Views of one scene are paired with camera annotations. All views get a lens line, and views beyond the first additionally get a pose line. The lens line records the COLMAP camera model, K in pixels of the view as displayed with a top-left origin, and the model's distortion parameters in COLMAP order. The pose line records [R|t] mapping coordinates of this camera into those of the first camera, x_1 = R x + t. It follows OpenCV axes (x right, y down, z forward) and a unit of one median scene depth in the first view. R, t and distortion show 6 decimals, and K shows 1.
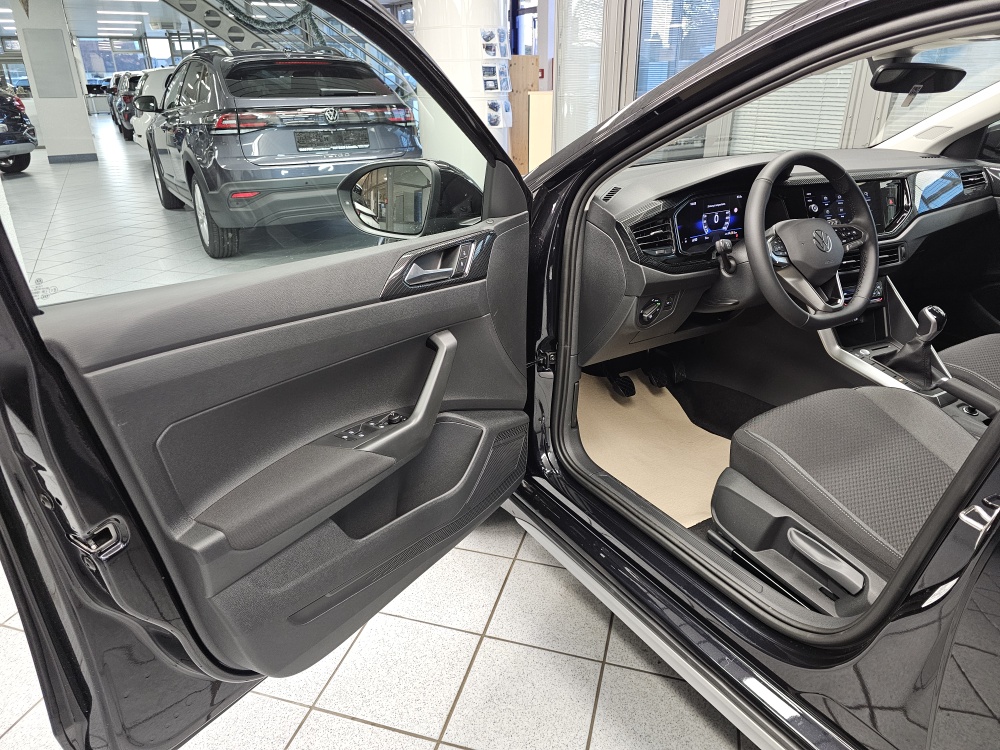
lens RADIAL K [[670.1, 0, 500.0], [0, 670.1, 375.0], [0, 0, 1]] dist [0.066689, -0.052924]
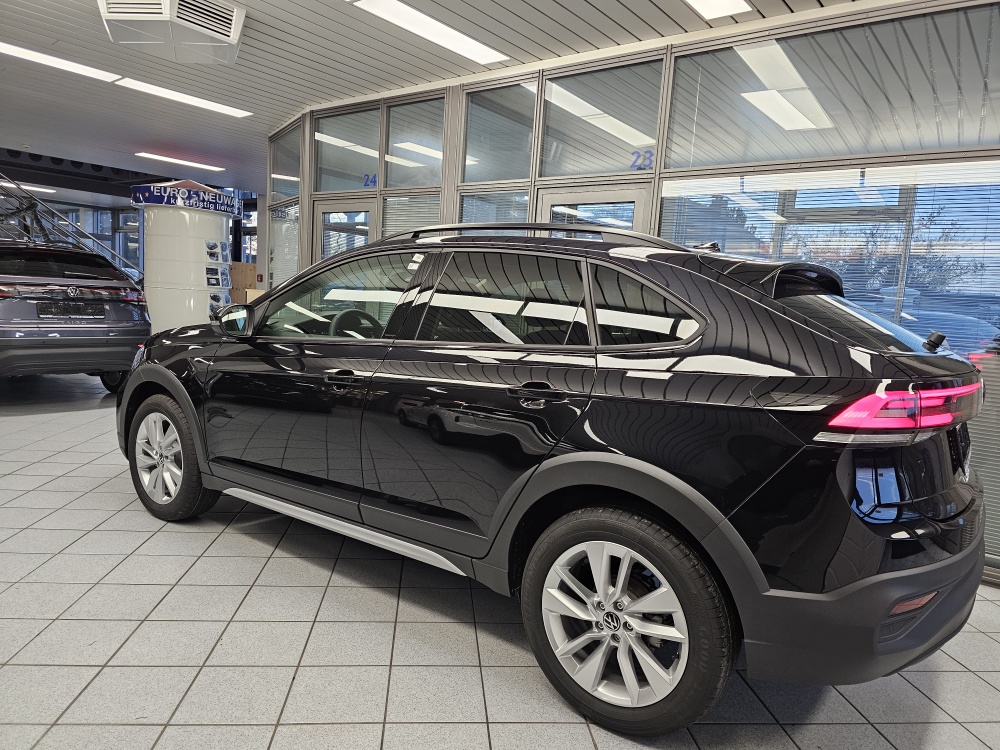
lens RADIAL K [[670.1, 0, 500.0], [0, 670.1, 375.0], [0, 0, 1]] dist [0.066689, -0.052924]
pose [[0.922396, 0.028266, 0.385211, -0.003819], [0.083578, 0.959083, -0.270506, 0.161323], [-0.377095, 0.281709, 0.882292, -0.342163]]
